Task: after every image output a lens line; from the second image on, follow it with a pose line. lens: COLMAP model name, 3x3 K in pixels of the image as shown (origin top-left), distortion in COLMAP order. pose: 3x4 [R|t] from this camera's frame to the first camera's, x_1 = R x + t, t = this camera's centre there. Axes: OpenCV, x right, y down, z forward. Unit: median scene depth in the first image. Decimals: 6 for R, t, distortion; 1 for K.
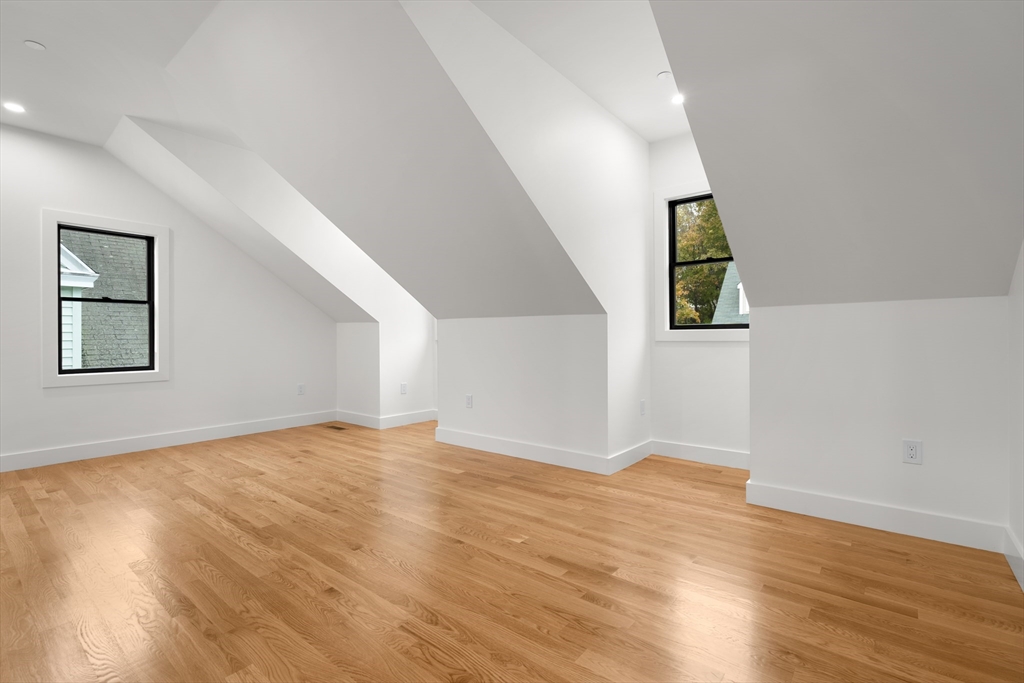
lens RADIAL K [[462.1, 0, 511.3], [0, 462.1, 344.1], [0, 0, 1]] dist [-0.001291, -0.000409]
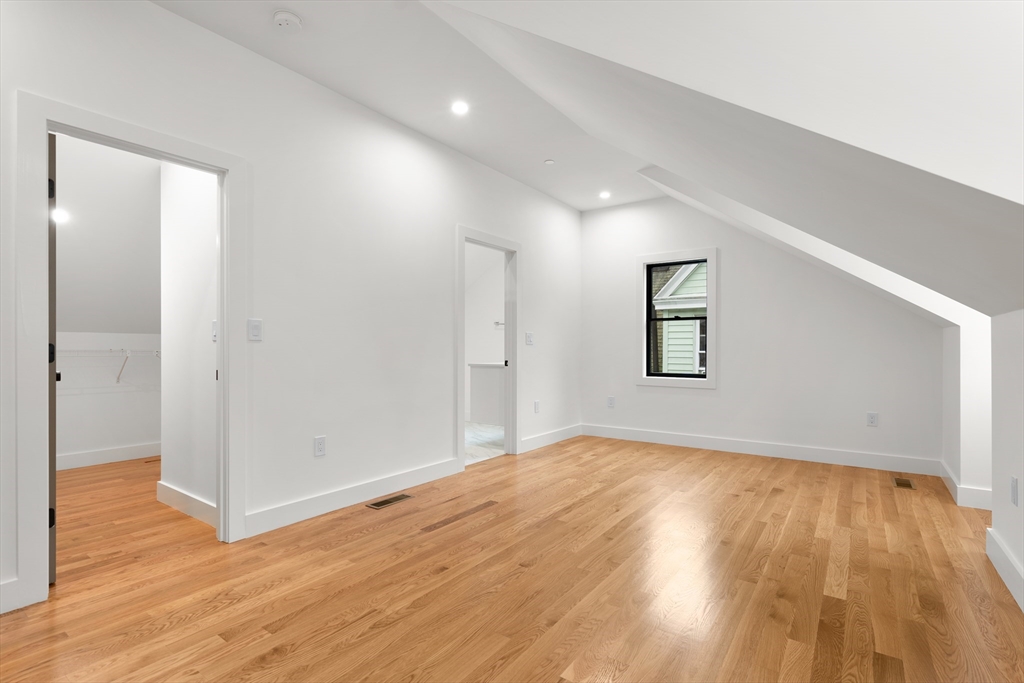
lens RADIAL K [[484.9, 0, 517.6], [0, 484.9, 345.7], [0, 0, 1]] dist [-0.000093, 0.000029]
pose [[0.065055, -0.003071, -0.997877, 0.601787], [-0.014667, 0.999884, -0.004033, -0.015668], [0.997774, 0.014898, 0.065003, 0.795345]]
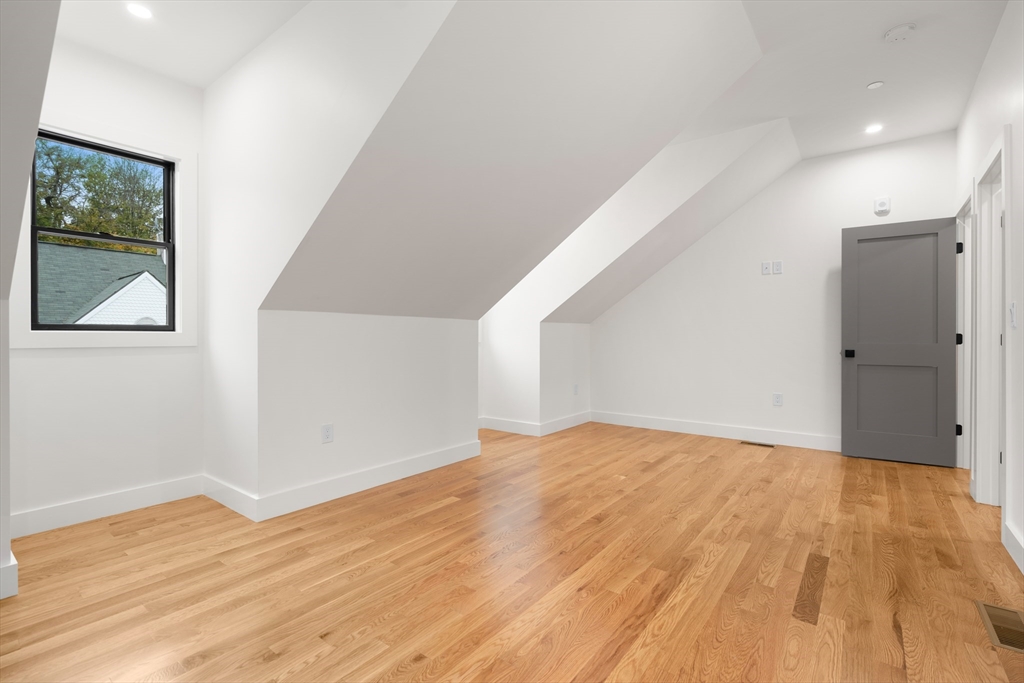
lens RADIAL K [[462.1, 0, 511.3], [0, 462.1, 344.1], [0, 0, 1]] dist [-0.001291, -0.000409]
pose [[-0.017628, -0.005366, 0.999830, -1.304552], [0.016328, 0.999851, 0.005654, -0.011411], [-0.999711, 0.016425, -0.017538, 1.239307]]
